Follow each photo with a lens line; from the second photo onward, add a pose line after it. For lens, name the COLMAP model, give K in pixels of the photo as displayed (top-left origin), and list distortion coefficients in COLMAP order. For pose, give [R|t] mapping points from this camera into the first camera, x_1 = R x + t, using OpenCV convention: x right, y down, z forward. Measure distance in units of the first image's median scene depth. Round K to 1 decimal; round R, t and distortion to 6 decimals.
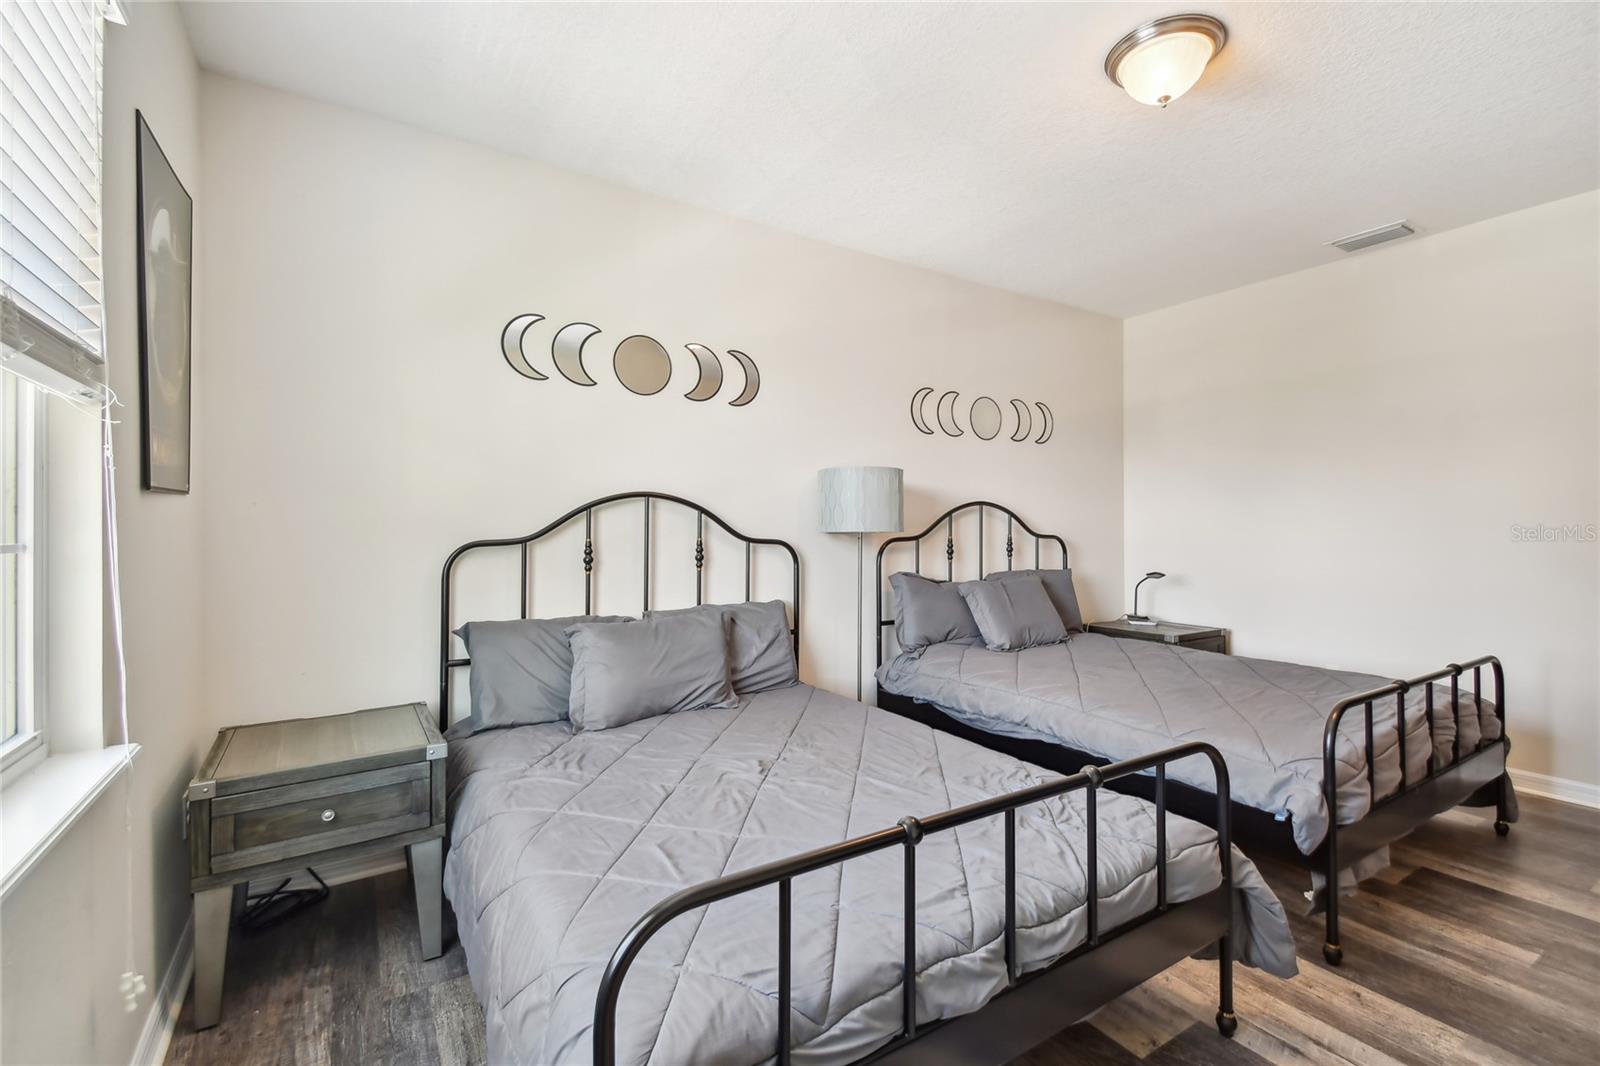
lens RADIAL K [[702.4, 0, 806.3], [0, 702.4, 530.7], [0, 0, 1]] dist [0.026847, -0.019590]
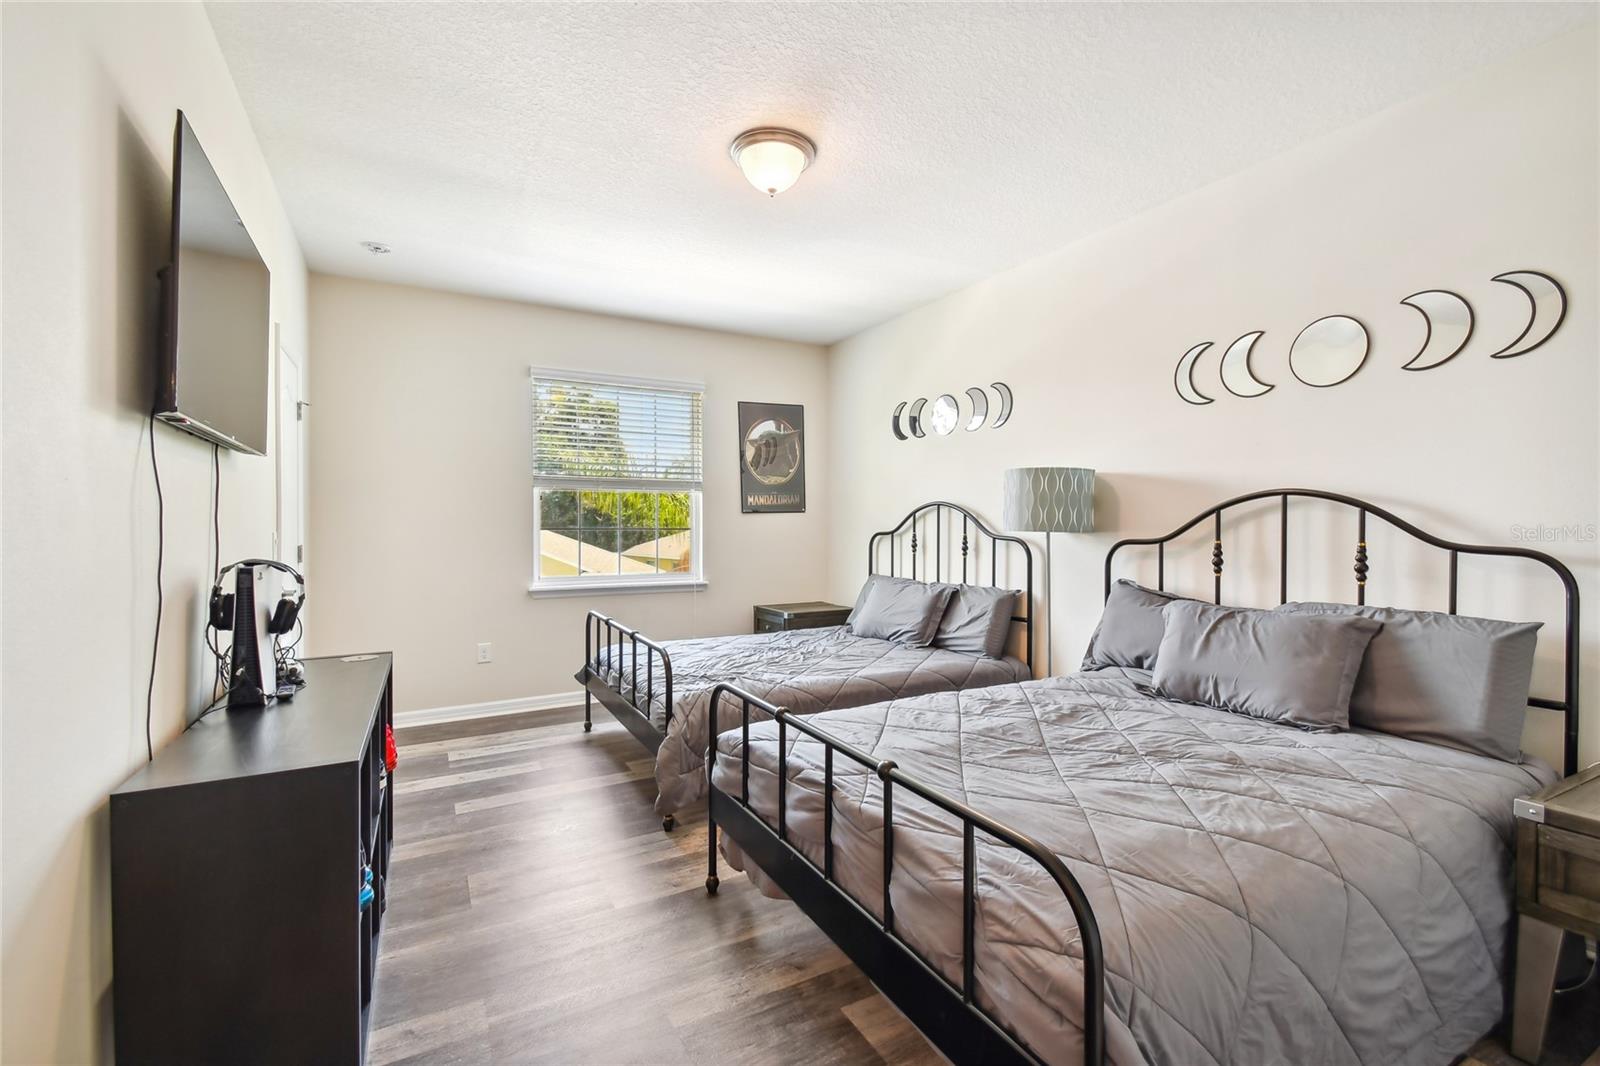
lens RADIAL K [[702.4, 0, 806.3], [0, 702.4, 530.7], [0, 0, 1]] dist [0.026847, -0.019590]
pose [[-0.070932, 0.007639, -0.997452, 0.956824], [-0.014916, 0.999851, 0.008719, -0.001992], [0.997370, 0.015496, -0.070808, 0.627905]]
